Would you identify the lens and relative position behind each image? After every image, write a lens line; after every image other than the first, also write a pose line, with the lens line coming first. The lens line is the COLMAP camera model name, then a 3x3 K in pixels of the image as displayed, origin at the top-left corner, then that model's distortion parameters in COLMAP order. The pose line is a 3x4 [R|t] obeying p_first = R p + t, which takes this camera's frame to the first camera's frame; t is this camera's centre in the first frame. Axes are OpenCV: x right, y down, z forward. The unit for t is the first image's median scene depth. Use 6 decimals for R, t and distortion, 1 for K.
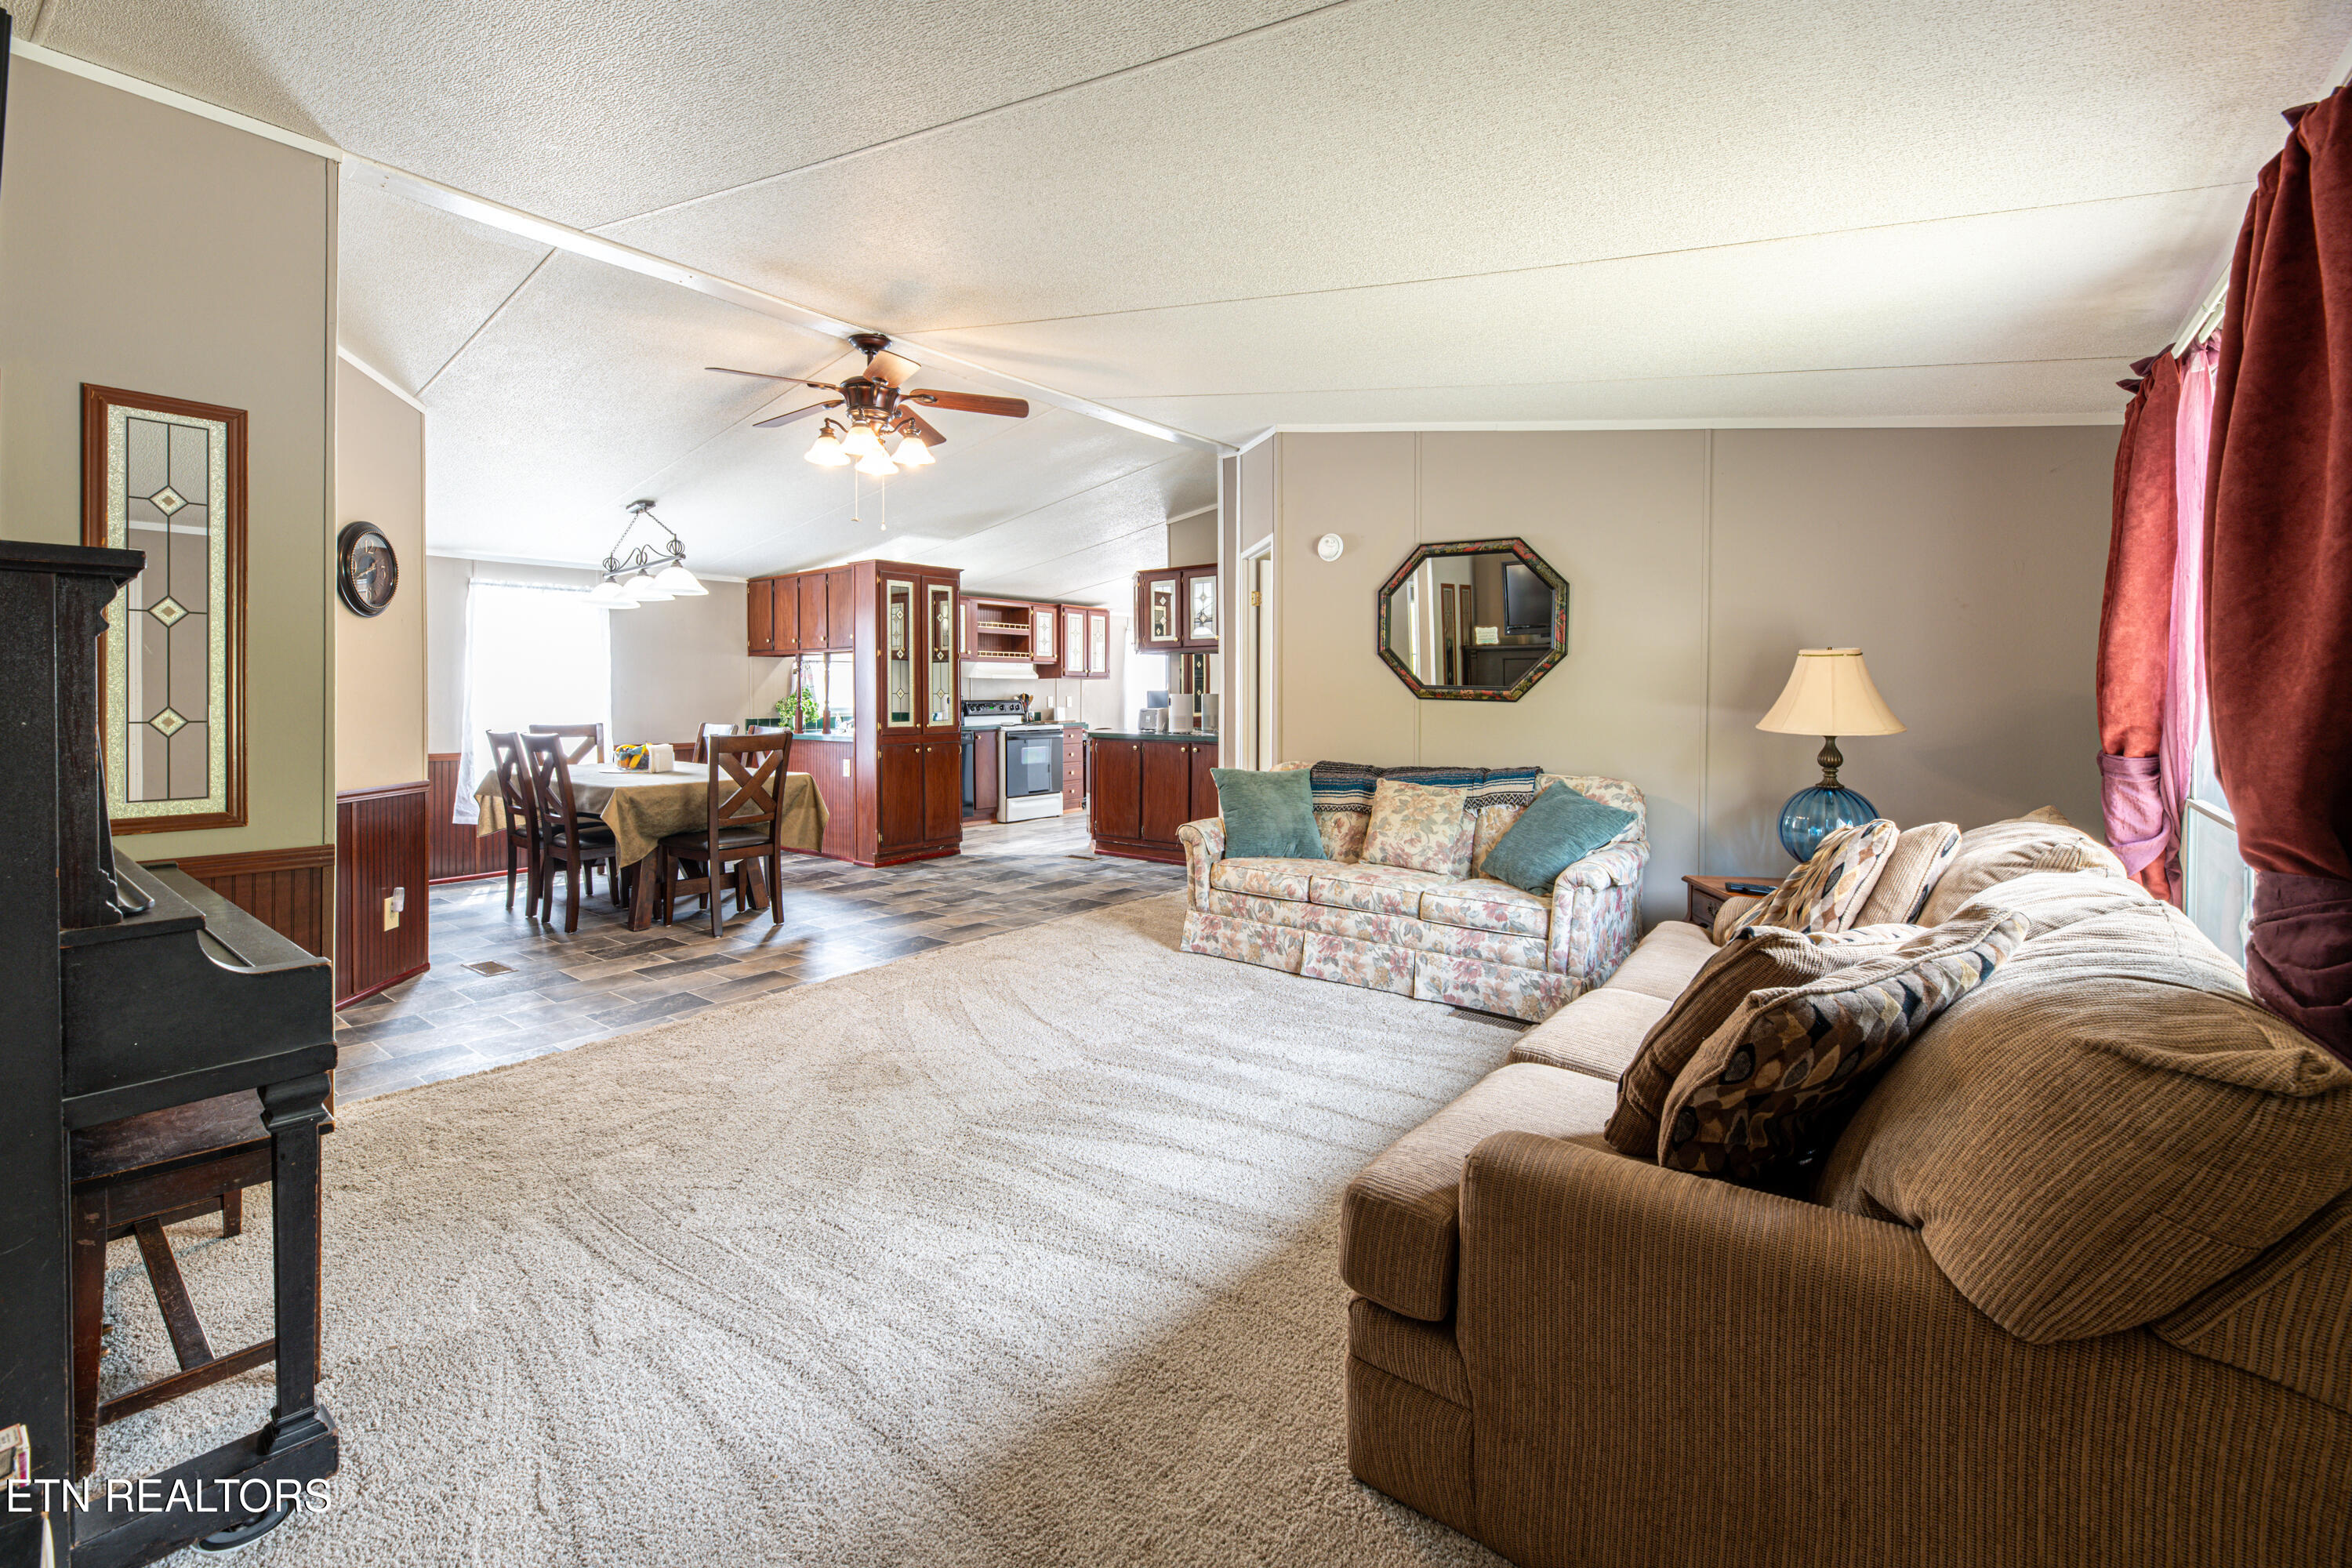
lens RADIAL K [[998.7, 0, 1134.1], [0, 998.7, 707.9], [0, 0, 1]] dist [0.001616, -0.000027]
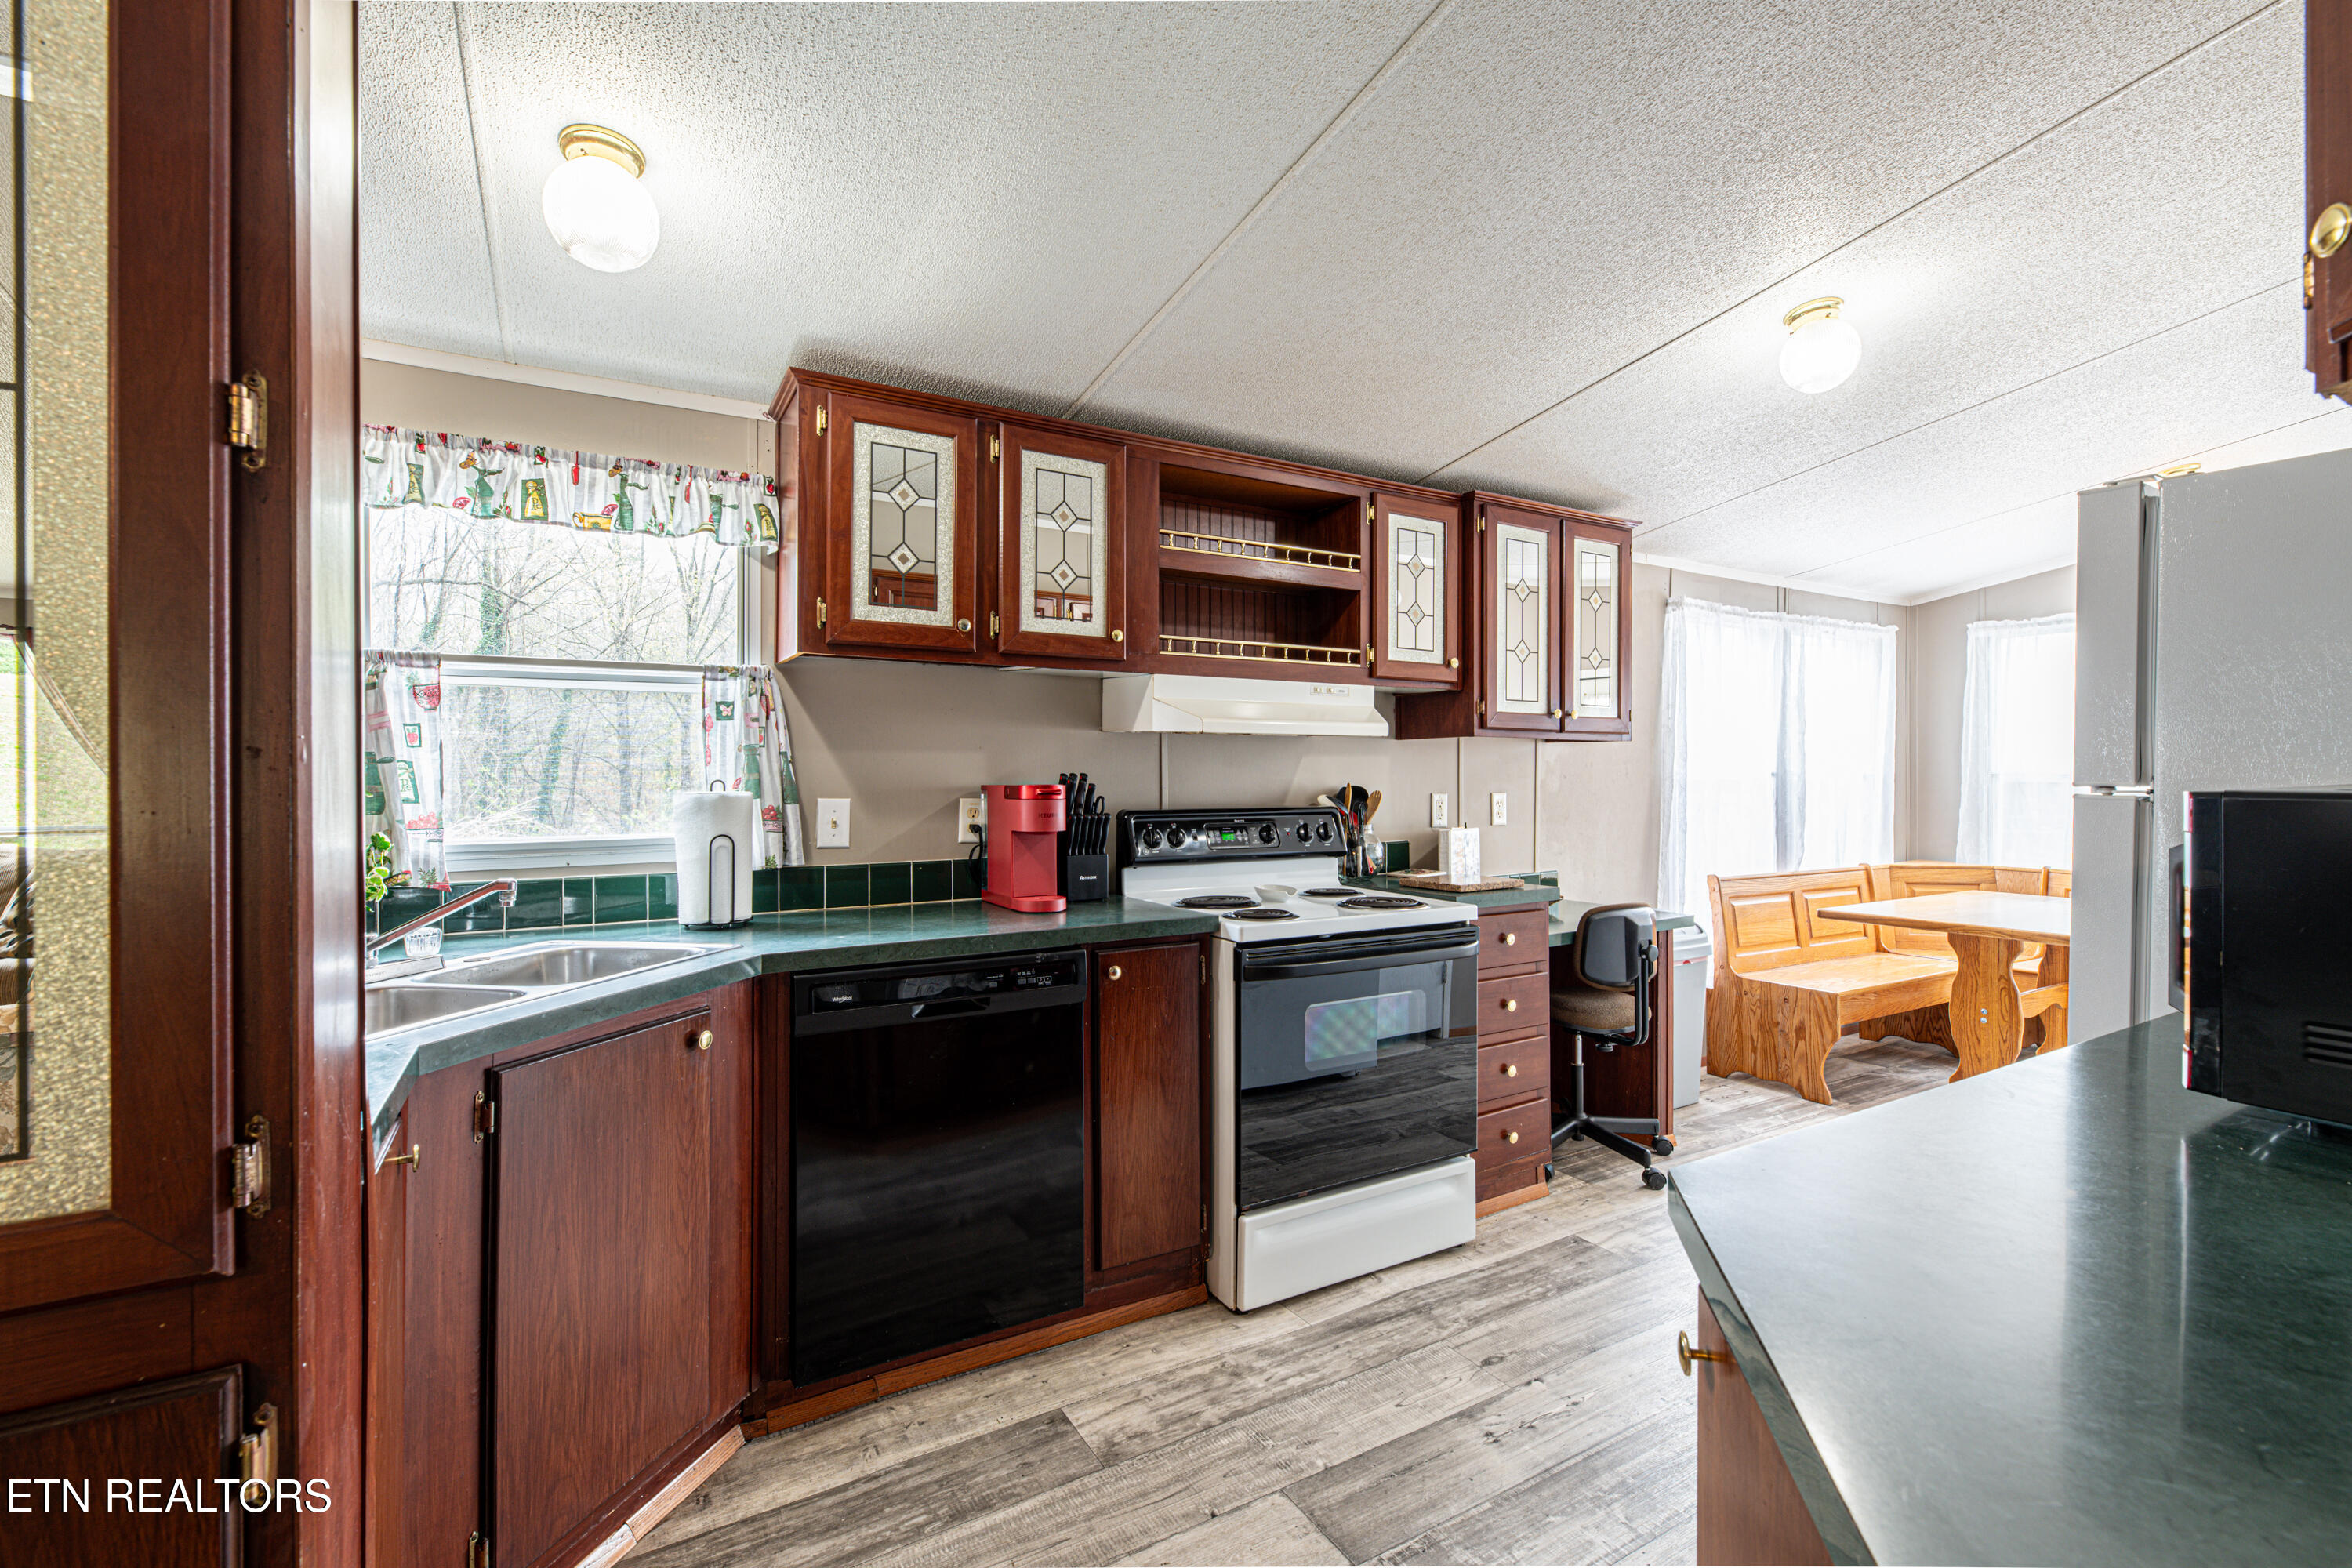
lens RADIAL K [[1018.7, 0, 1182.2], [0, 1018.7, 778.2], [0, 0, 1]] dist [0.004535, 0.000279]
pose [[0.936055, 0.004547, -0.351825, -0.062075], [-0.007478, 0.999948, -0.006973, -0.018339], [0.351774, 0.009158, 0.936040, 0.896514]]
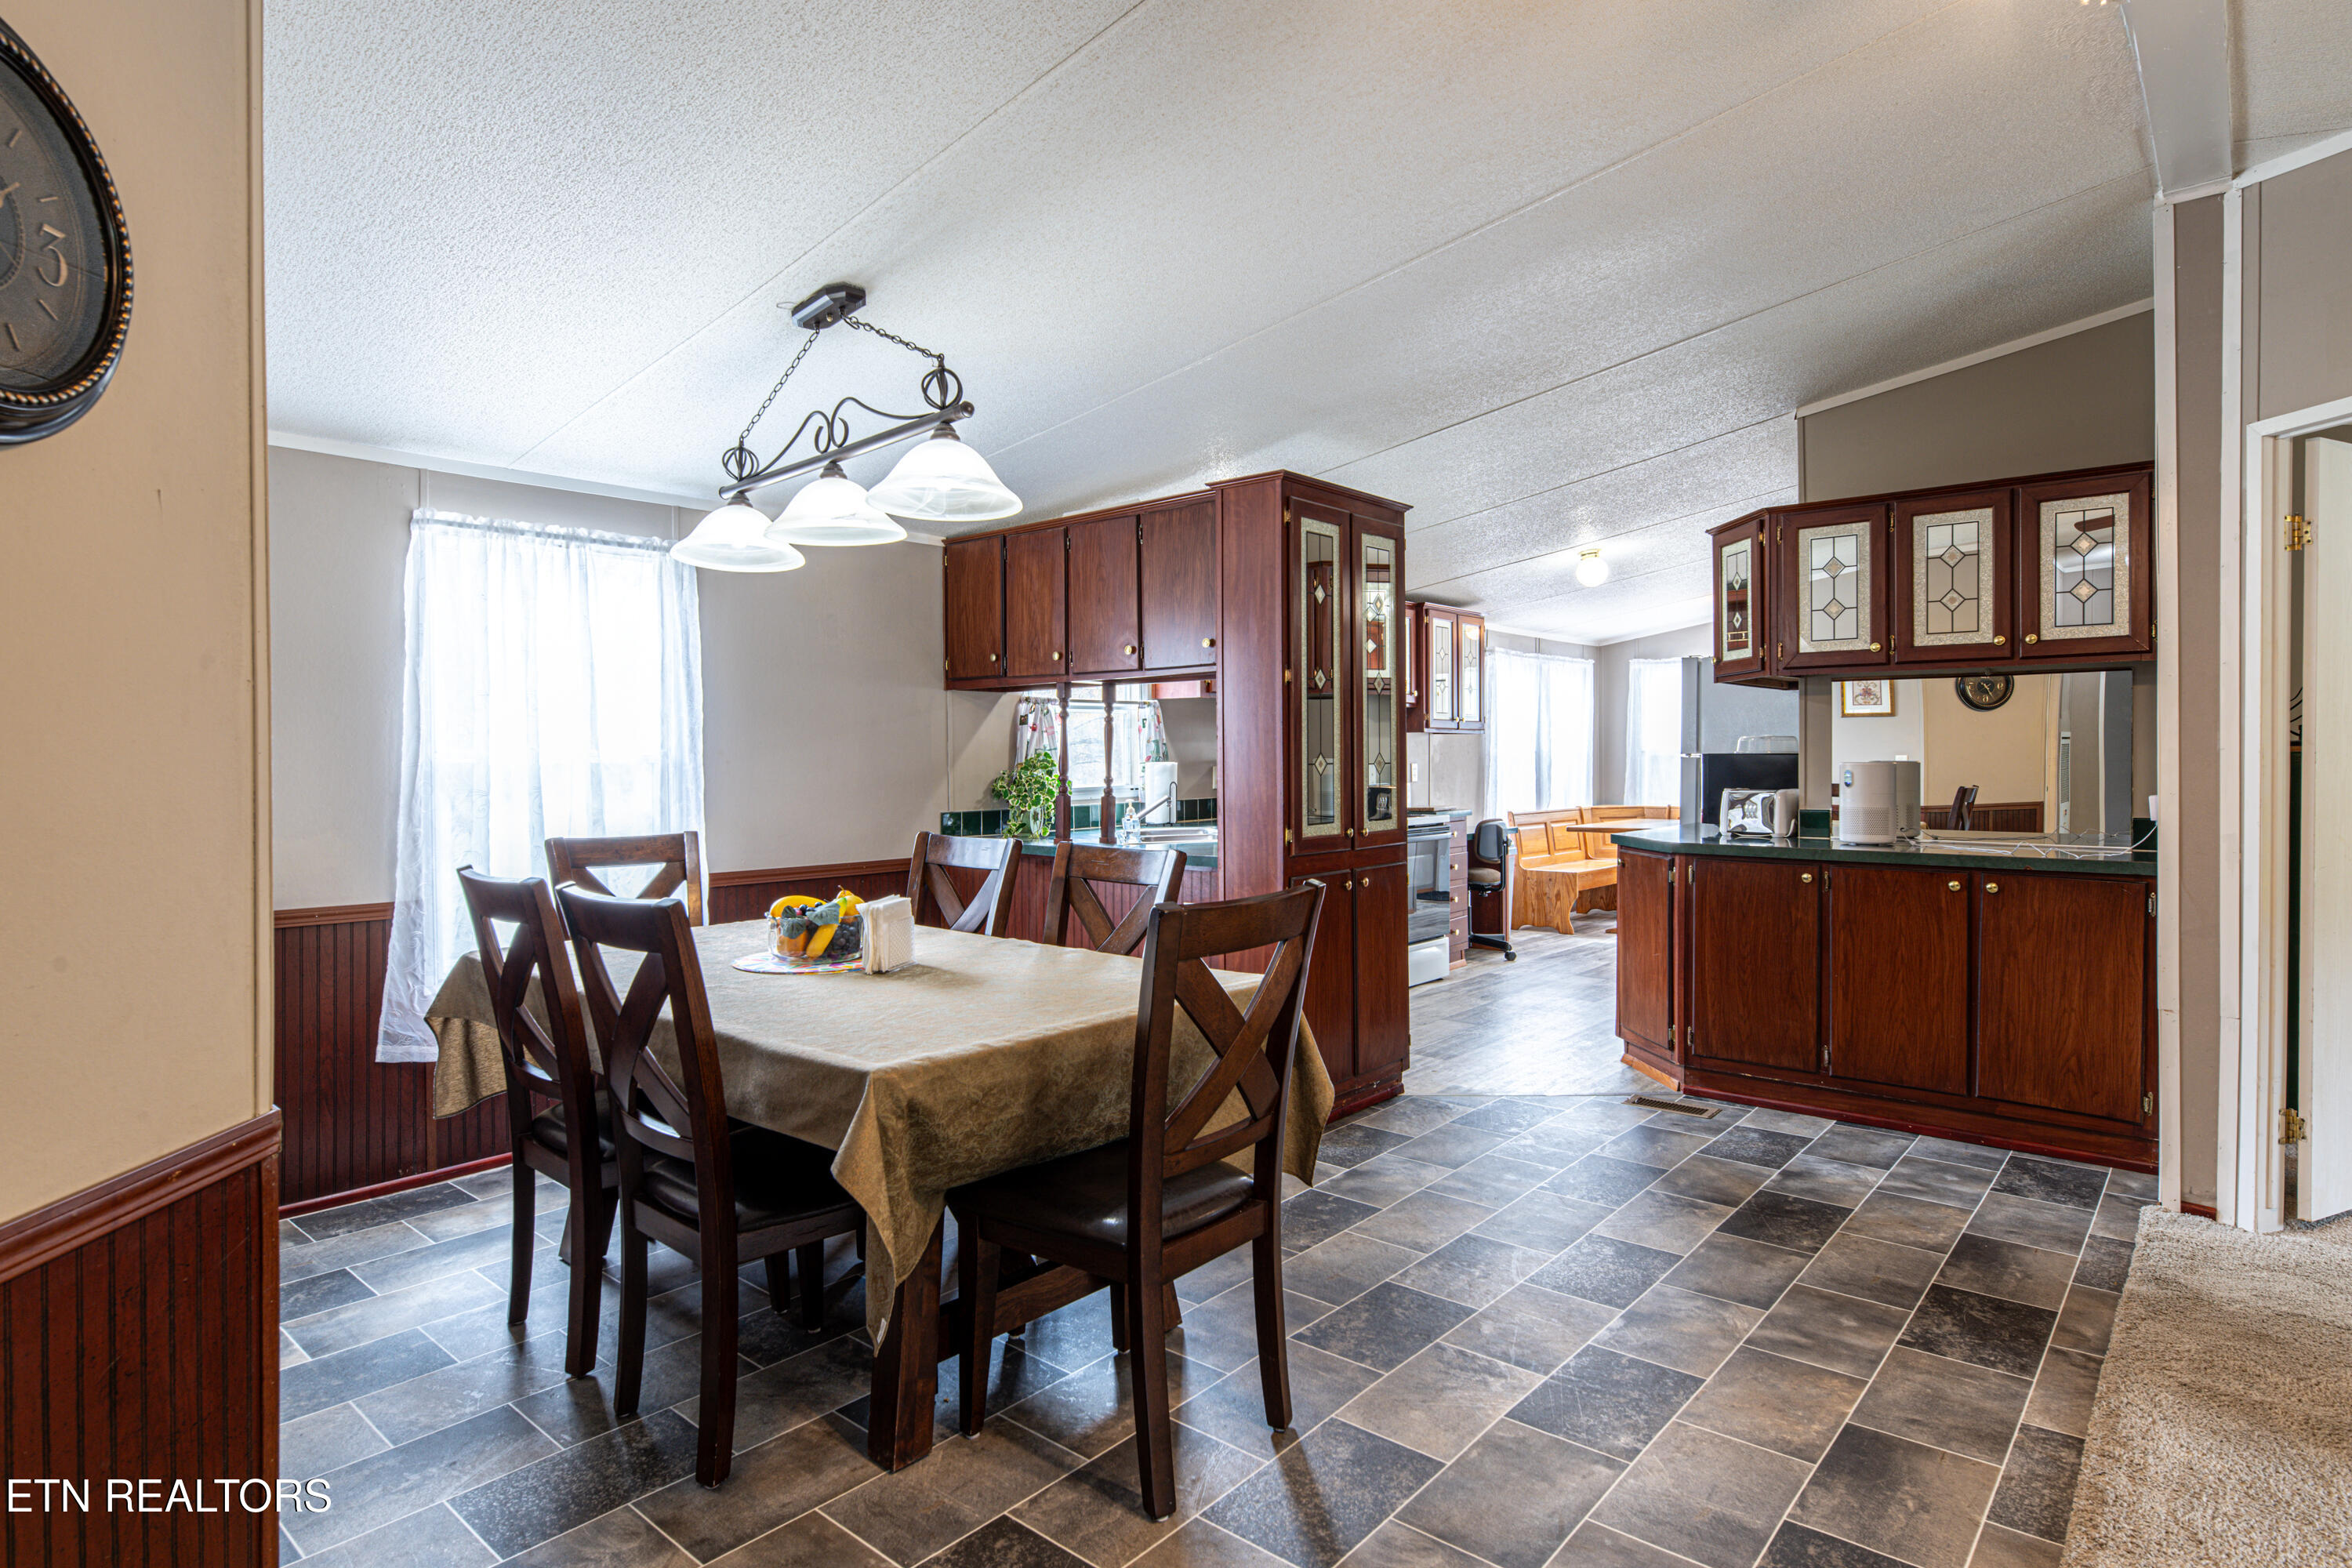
lens RADIAL K [[1242.7, 0, 1179.8], [0, 1242.7, 769.8], [0, 0, 1]] dist [-0.006731, 0.000490]
pose [[0.999605, -0.003047, -0.027926, -0.254249], [0.003028, 0.999995, -0.000713, -0.010180], [0.027928, 0.000628, 0.999610, 0.377407]]
